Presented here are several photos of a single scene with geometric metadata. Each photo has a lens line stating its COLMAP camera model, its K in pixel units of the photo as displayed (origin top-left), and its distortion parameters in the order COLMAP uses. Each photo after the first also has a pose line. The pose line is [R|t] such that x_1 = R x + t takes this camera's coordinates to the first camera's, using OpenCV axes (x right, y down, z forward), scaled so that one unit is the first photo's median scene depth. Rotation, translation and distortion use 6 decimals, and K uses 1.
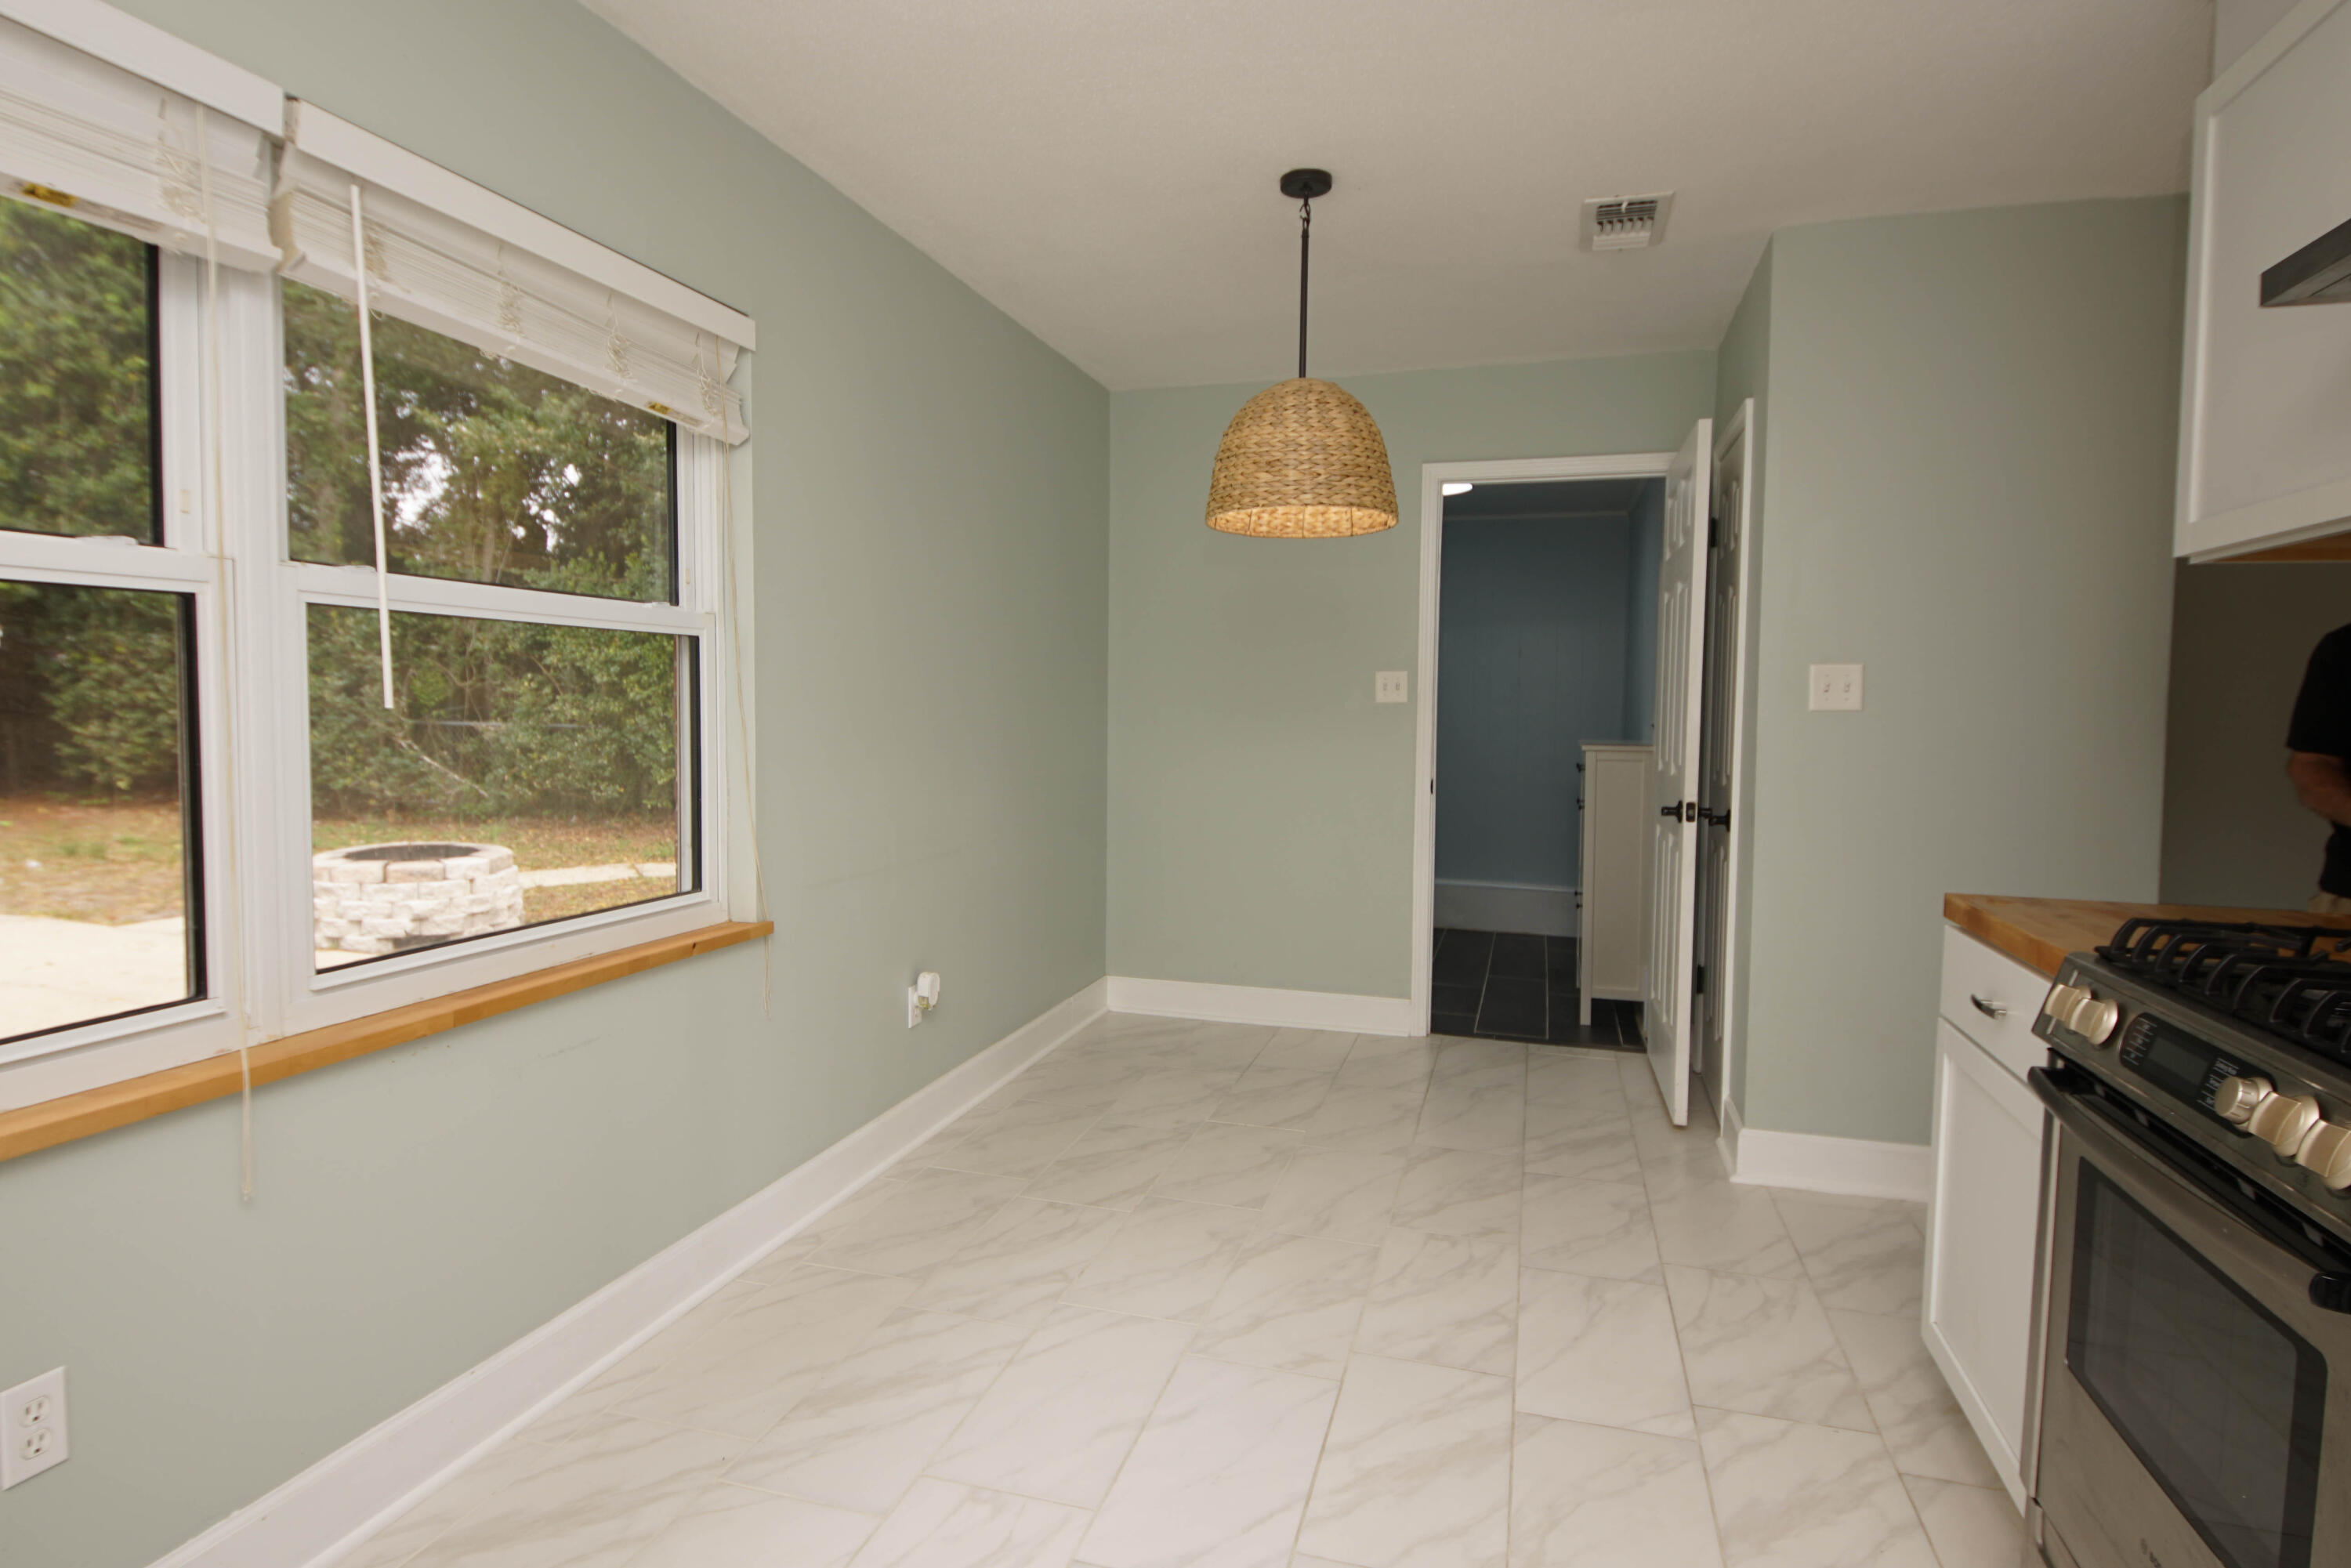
lens RADIAL K [[1258.5, 0, 1154.6], [0, 1258.5, 777.2], [0, 0, 1]] dist [0.037934, -0.035696]
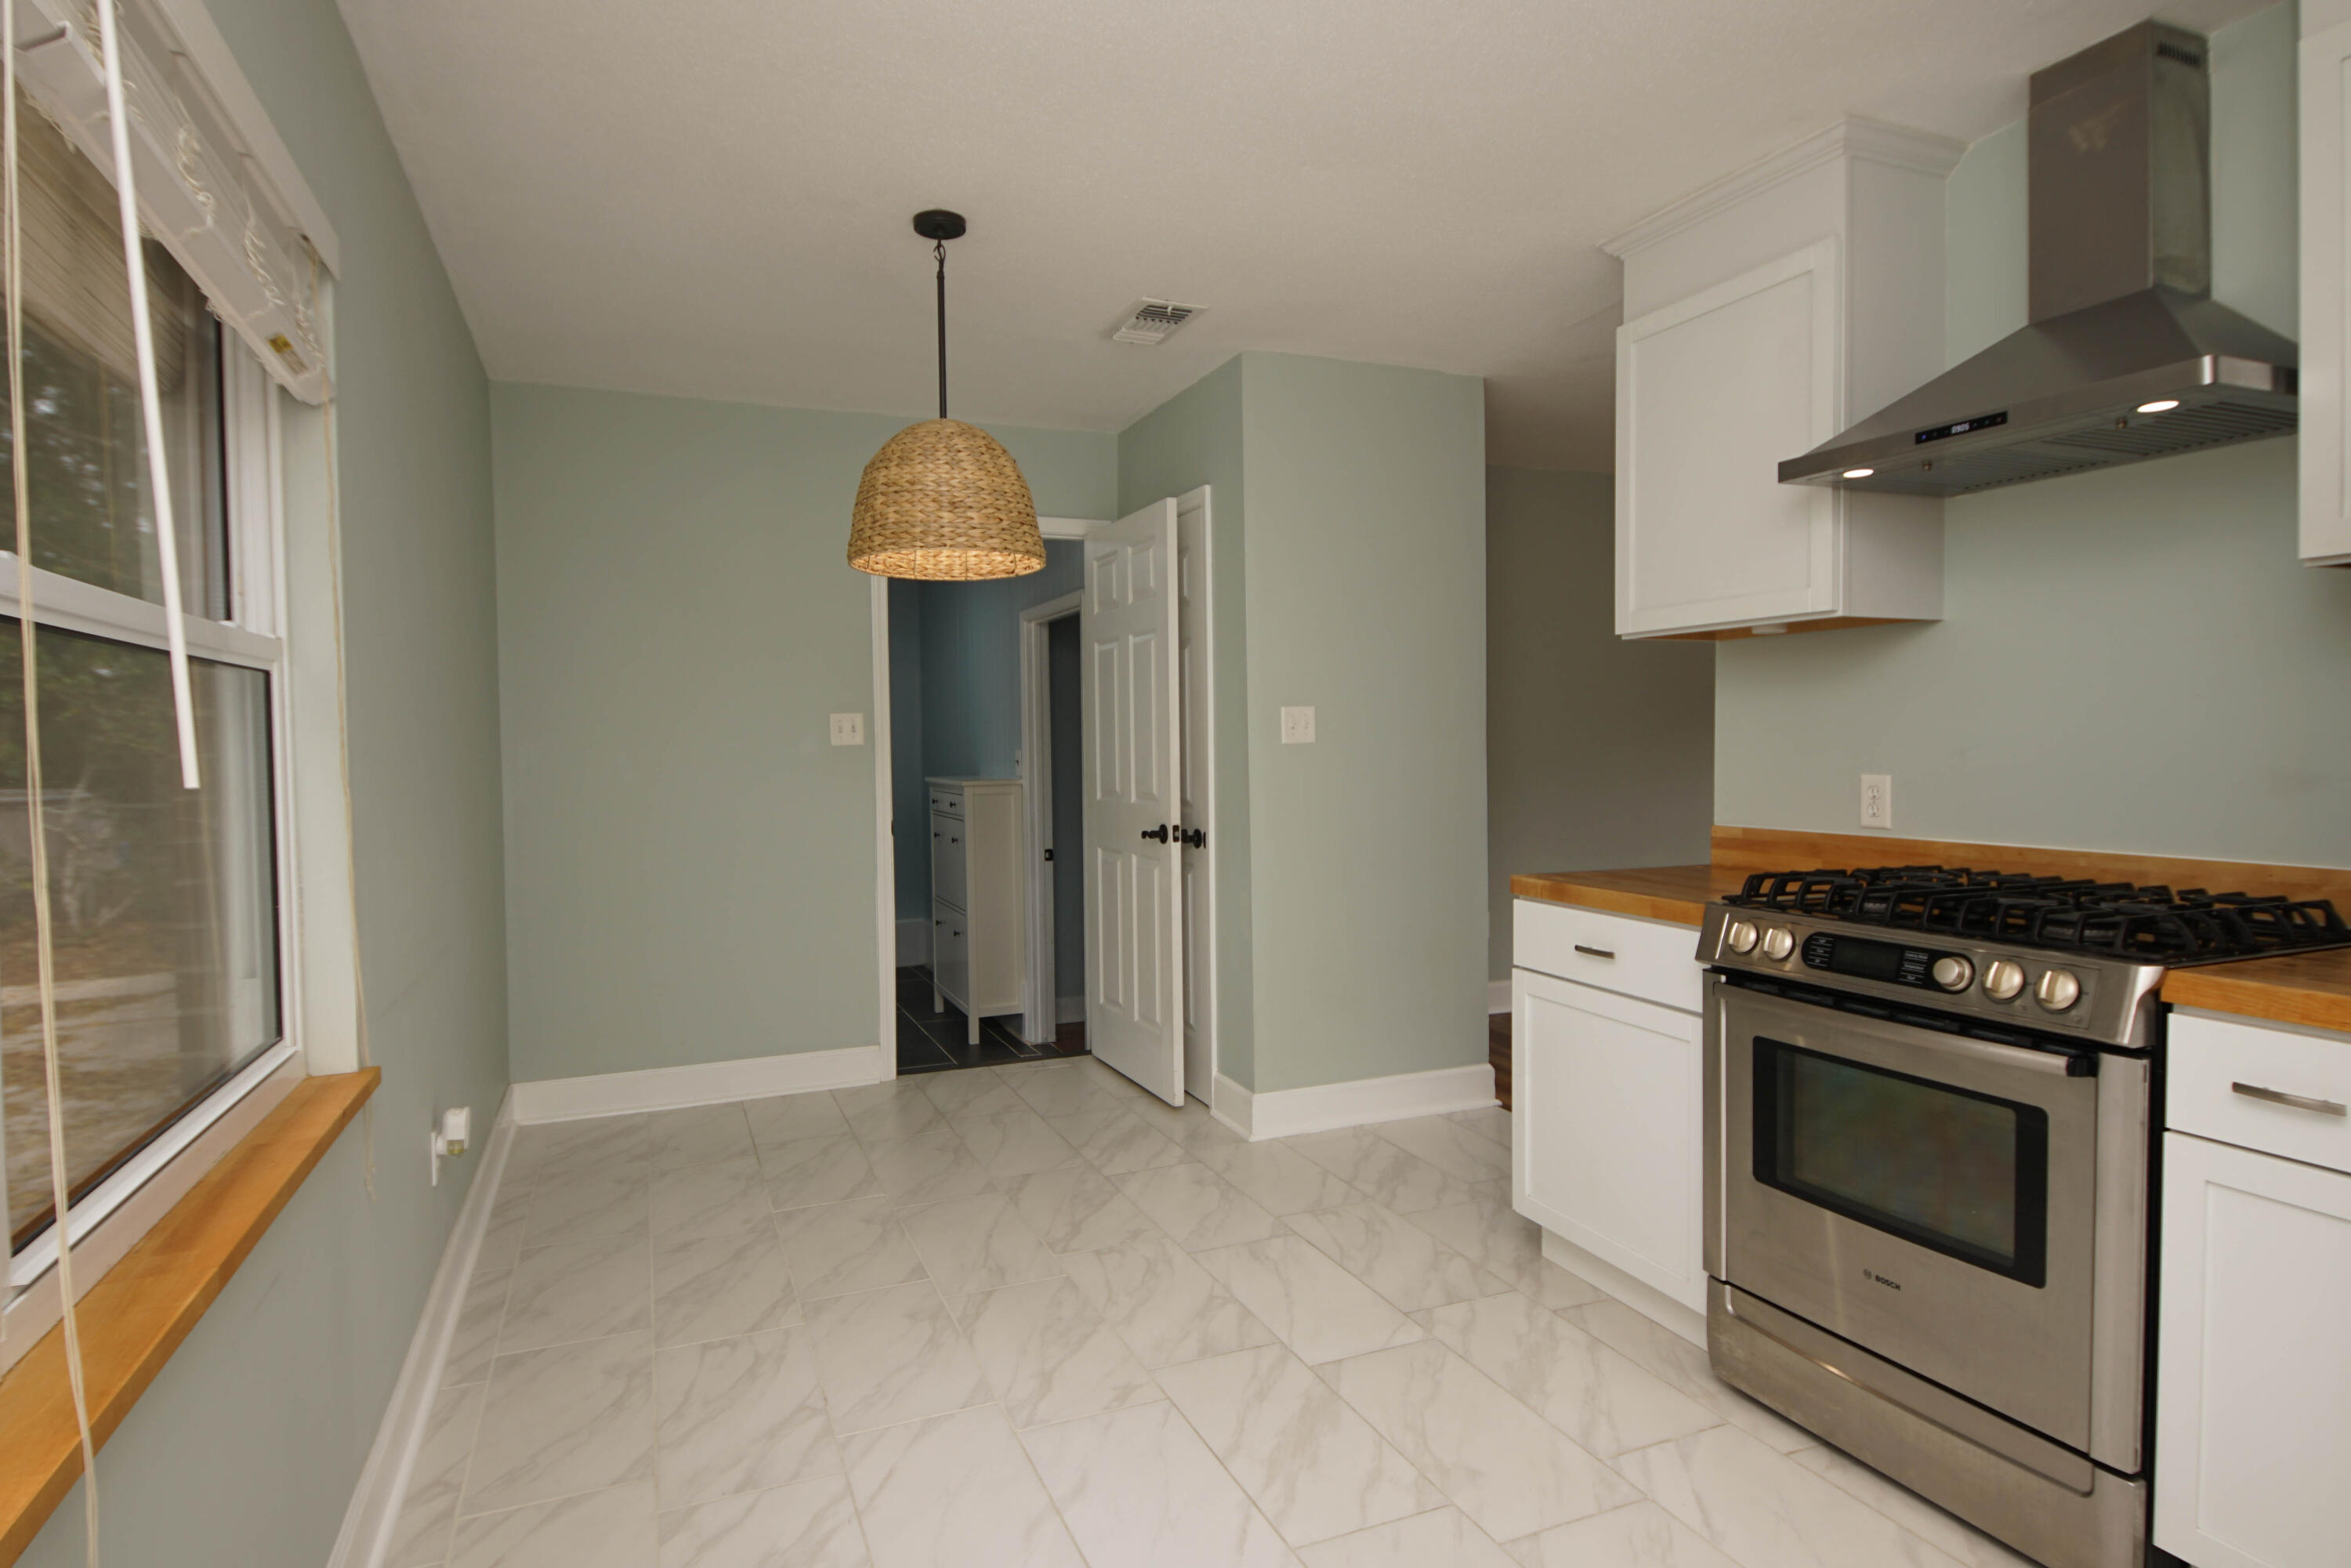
lens RADIAL K [[1258.5, 0, 1154.6], [0, 1258.5, 777.2], [0, 0, 1]] dist [0.037934, -0.035696]
pose [[0.774352, -0.038828, 0.631562, -0.394181], [0.058187, 0.998256, -0.009971, -0.016941], [-0.630074, 0.044470, 0.775261, 0.143392]]
